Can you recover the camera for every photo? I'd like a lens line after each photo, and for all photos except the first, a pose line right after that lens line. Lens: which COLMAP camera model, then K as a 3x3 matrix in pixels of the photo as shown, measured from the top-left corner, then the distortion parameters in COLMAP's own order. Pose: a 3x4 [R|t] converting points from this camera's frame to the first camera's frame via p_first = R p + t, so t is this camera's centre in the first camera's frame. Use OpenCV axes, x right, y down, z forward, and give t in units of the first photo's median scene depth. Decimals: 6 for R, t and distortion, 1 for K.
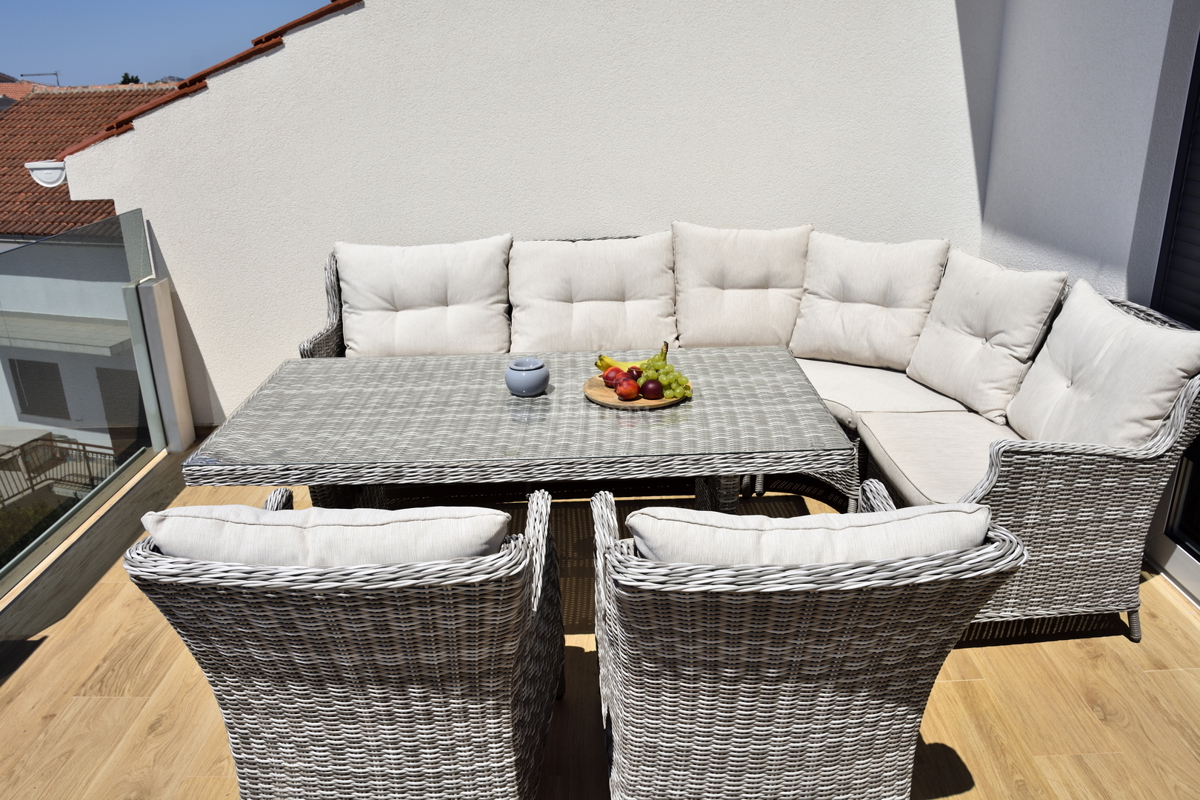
lens RADIAL K [[929.8, 0, 601.9], [0, 929.8, 412.6], [0, 0, 1]] dist [-0.152784, 0.097420]
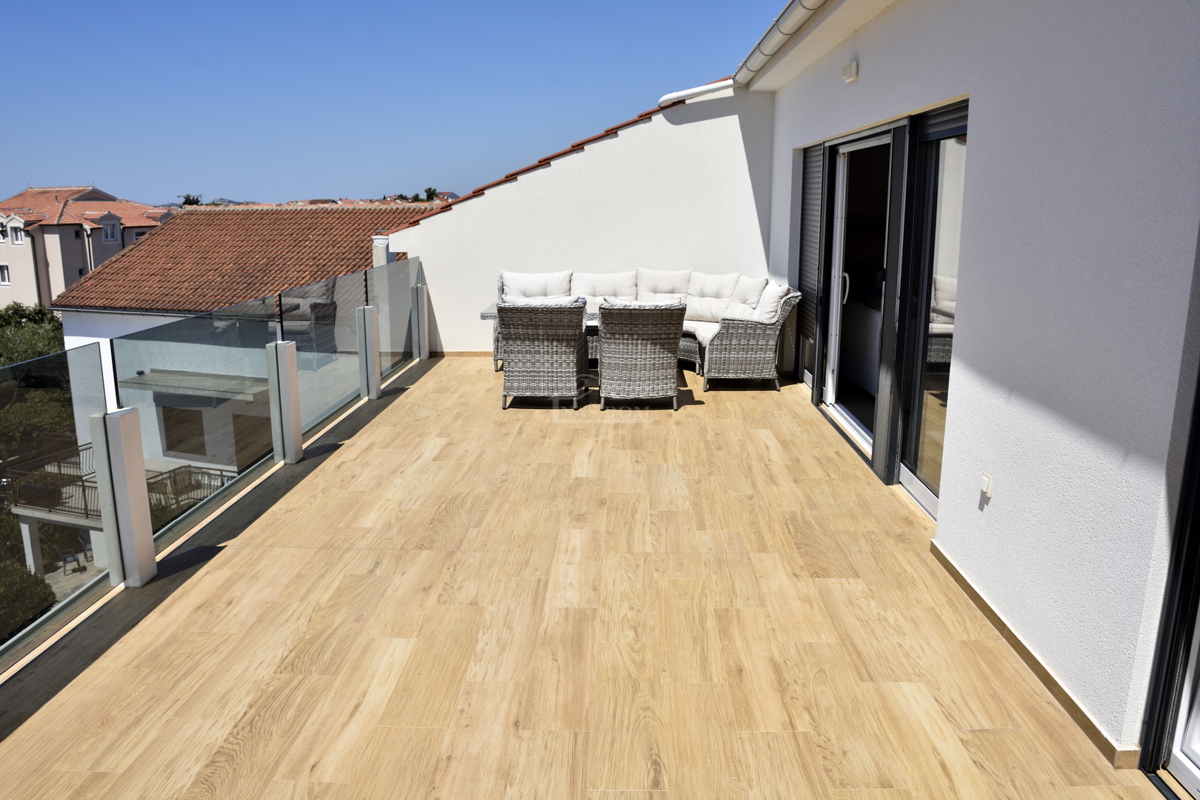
lens RADIAL K [[929.8, 0, 601.9], [0, 929.8, 412.6], [0, 0, 1]] dist [-0.152784, 0.097420]
pose [[0.999103, 0.029541, -0.030346, 0.071320], [-0.033447, 0.989929, -0.137556, 0.541480], [0.025977, 0.138448, 0.990029, -1.462705]]
